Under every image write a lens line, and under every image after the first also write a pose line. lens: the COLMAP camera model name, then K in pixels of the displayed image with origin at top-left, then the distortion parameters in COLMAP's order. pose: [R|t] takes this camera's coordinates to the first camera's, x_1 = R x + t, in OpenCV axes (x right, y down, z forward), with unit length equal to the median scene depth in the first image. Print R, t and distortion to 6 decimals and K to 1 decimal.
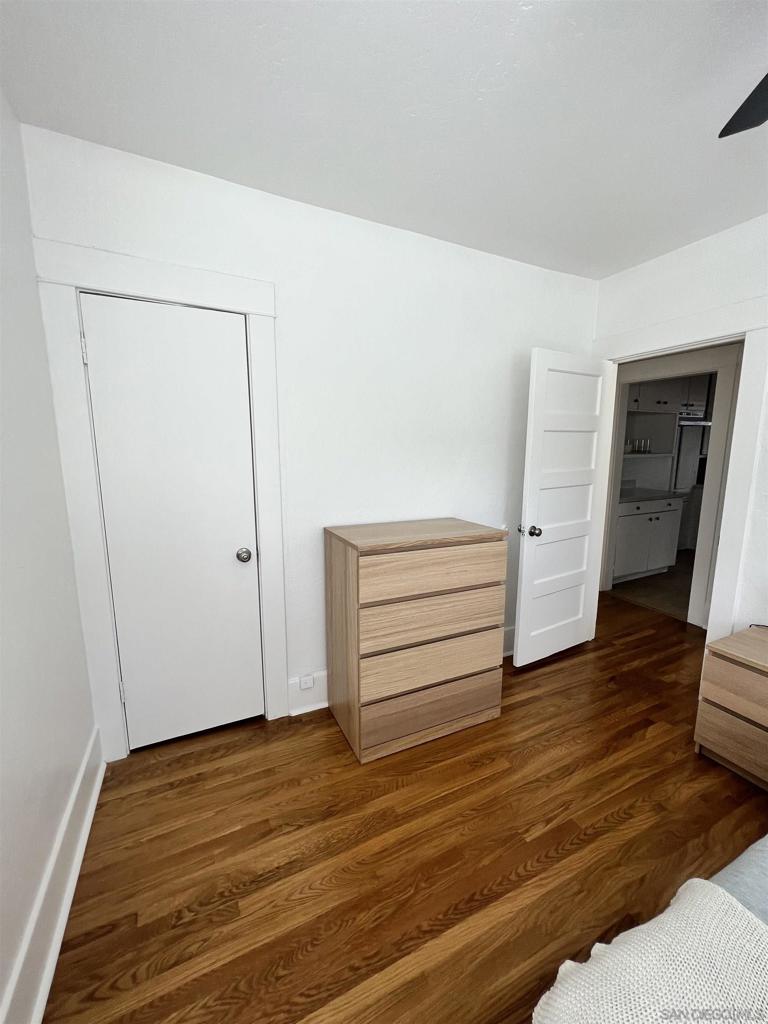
lens RADIAL K [[411.5, 0, 383.8], [0, 411.5, 510.4], [0, 0, 1]] dist [0.002075, -0.000171]
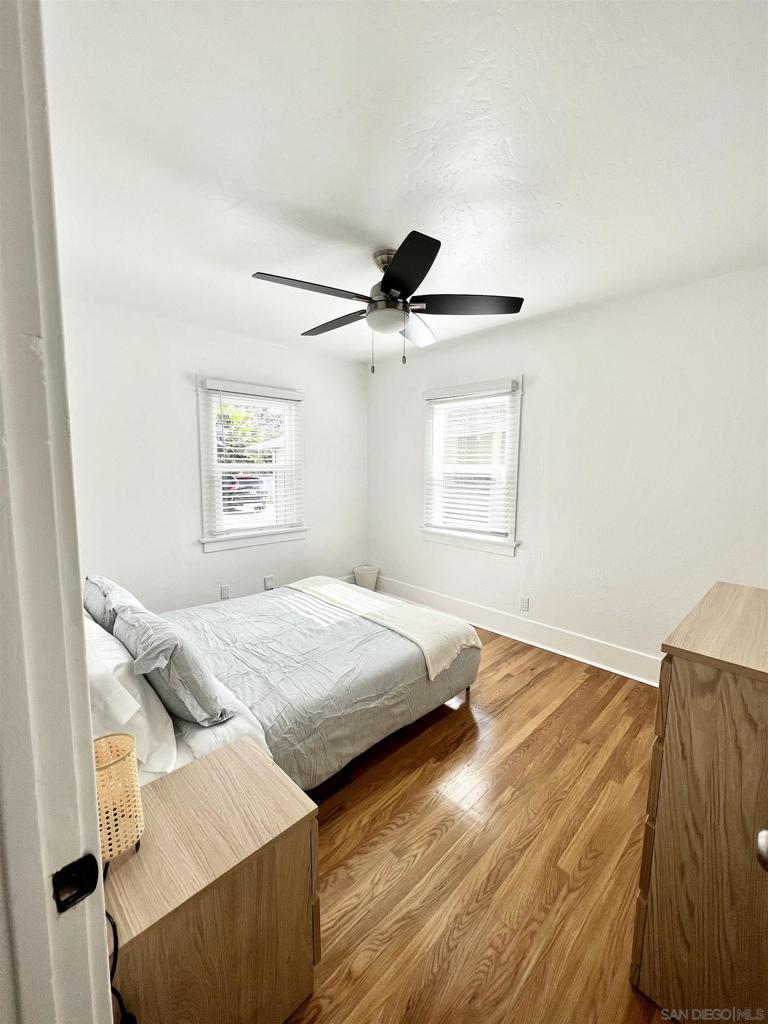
lens RADIAL K [[411.5, 0, 384.2], [0, 411.5, 511.6], [0, 0, 1]] dist [0.002075, -0.000171]
pose [[-0.951618, 0.020825, -0.306577, 1.016958], [-0.063942, 0.962442, 0.263851, -0.283253], [0.300557, 0.270689, -0.914545, 1.704863]]
